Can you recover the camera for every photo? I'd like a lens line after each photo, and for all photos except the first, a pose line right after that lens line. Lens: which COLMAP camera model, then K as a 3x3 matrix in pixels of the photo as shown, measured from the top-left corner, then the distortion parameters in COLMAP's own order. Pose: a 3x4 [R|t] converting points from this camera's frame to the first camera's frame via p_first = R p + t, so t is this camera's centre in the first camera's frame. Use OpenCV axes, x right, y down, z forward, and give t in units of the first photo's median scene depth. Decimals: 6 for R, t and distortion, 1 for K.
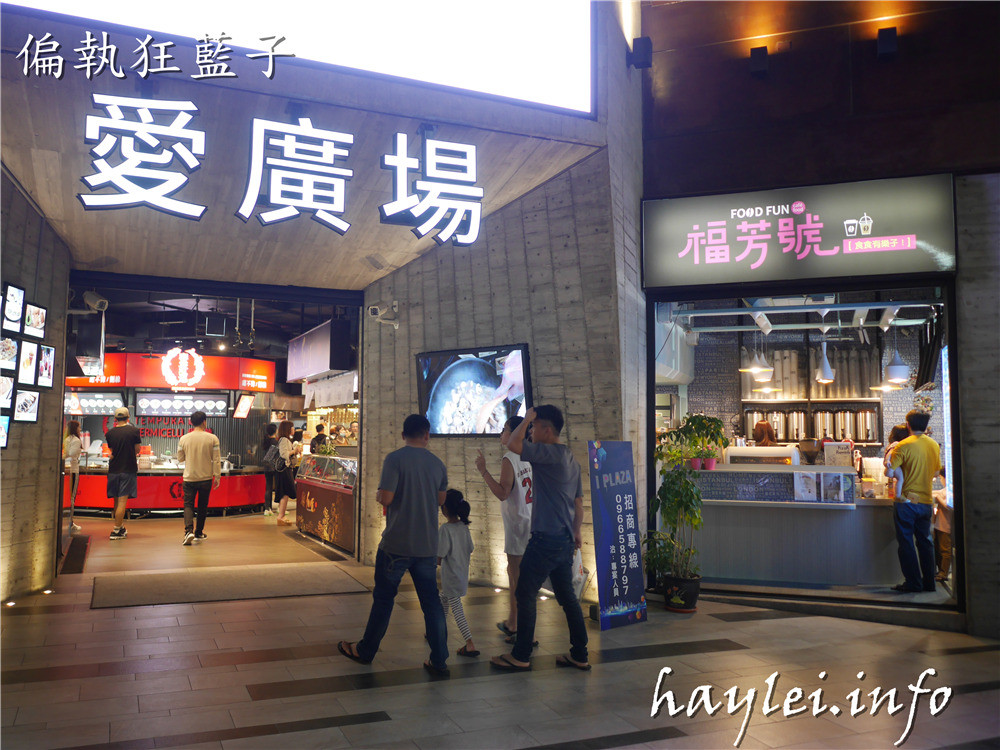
lens RADIAL K [[863.0, 0, 504.0], [0, 863.0, 372.7], [0, 0, 1]] dist [-0.018775, 0.002648]
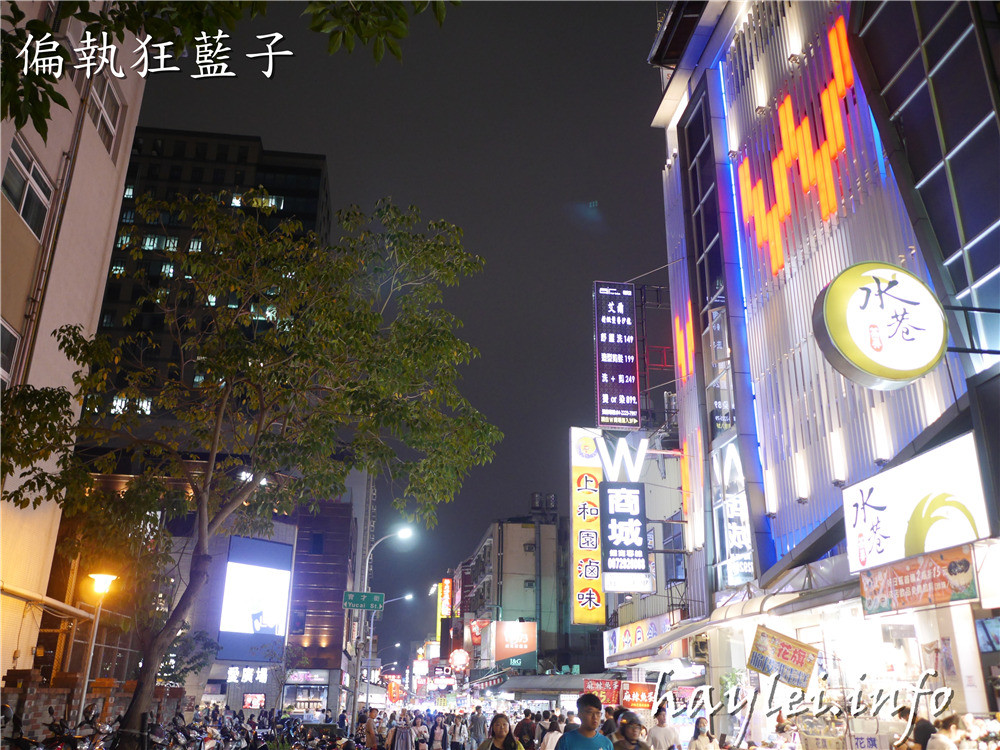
lens RADIAL K [[863.0, 0, 504.0], [0, 863.0, 372.7], [0, 0, 1]] dist [-0.018775, 0.002648]
pose [[0.874406, 0.173535, 0.453099, -1.767231], [-0.041245, 0.957057, -0.286952, -0.563991], [-0.483438, 0.232224, 0.844014, -5.935861]]
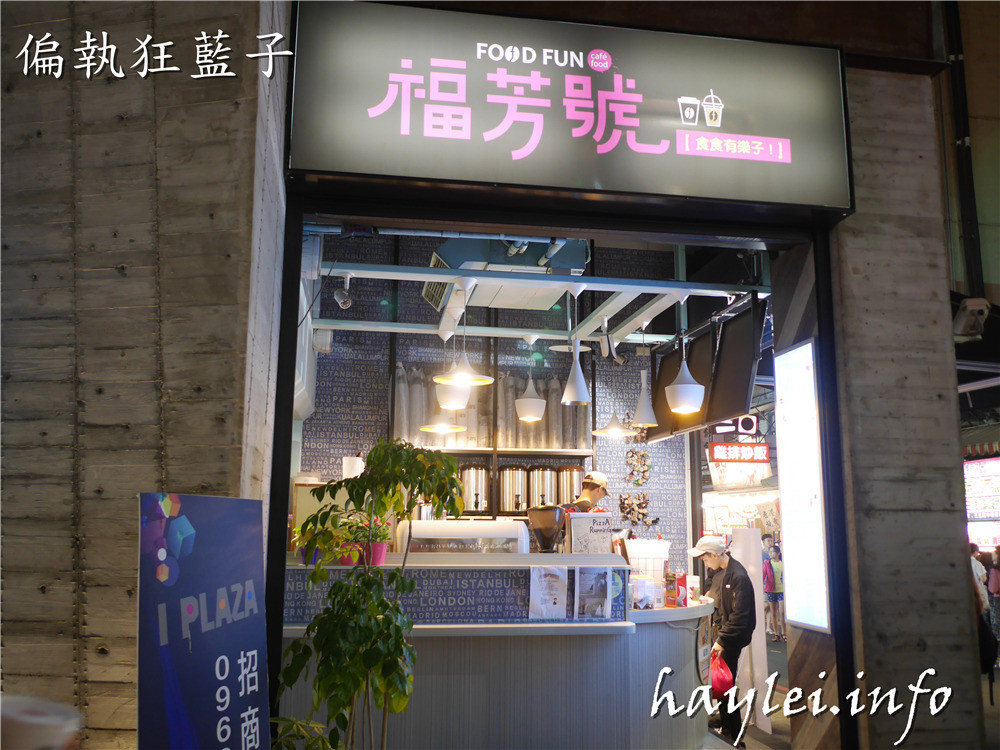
lens RADIAL K [[863.0, 0, 504.0], [0, 863.0, 372.7], [0, 0, 1]] dist [-0.018775, 0.002648]
pose [[0.866833, 0.085709, 0.491176, 0.046355], [-0.040287, 0.993933, -0.102339, 0.053474], [-0.496968, 0.068923, 0.865028, 0.566952]]
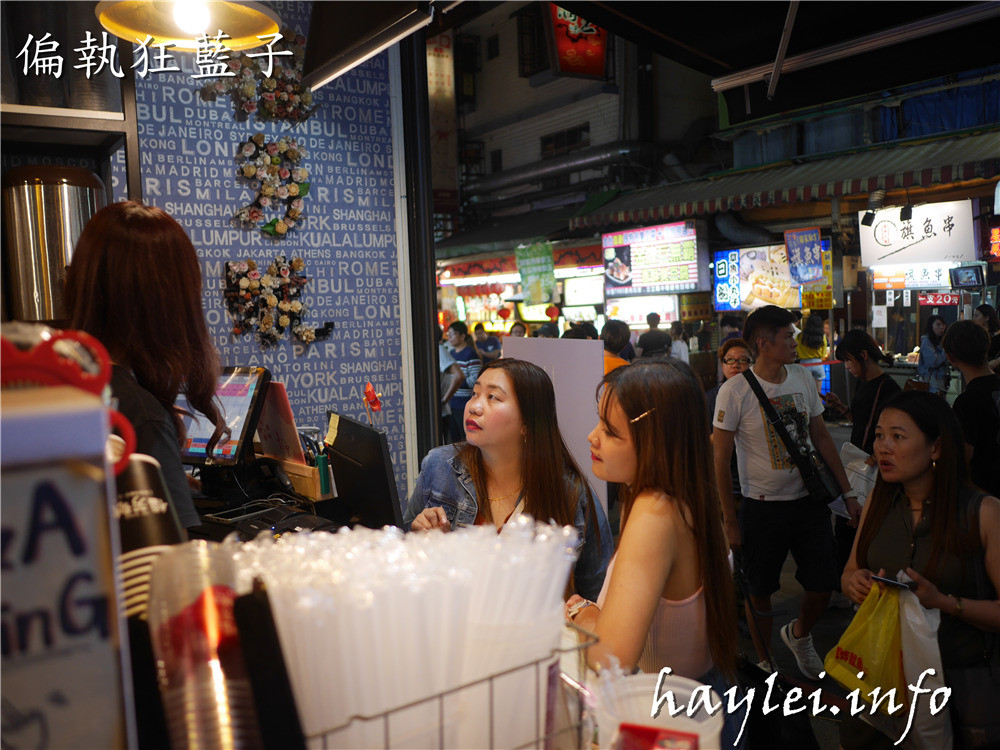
lens RADIAL K [[863.0, 0, 504.0], [0, 863.0, 372.7], [0, 0, 1]] dist [-0.018775, 0.002648]
pose [[0.572292, -0.094874, 0.814543, 0.407670], [-0.025820, 0.990708, 0.133535, 0.078397], [-0.819643, -0.097453, 0.564525, 1.035459]]
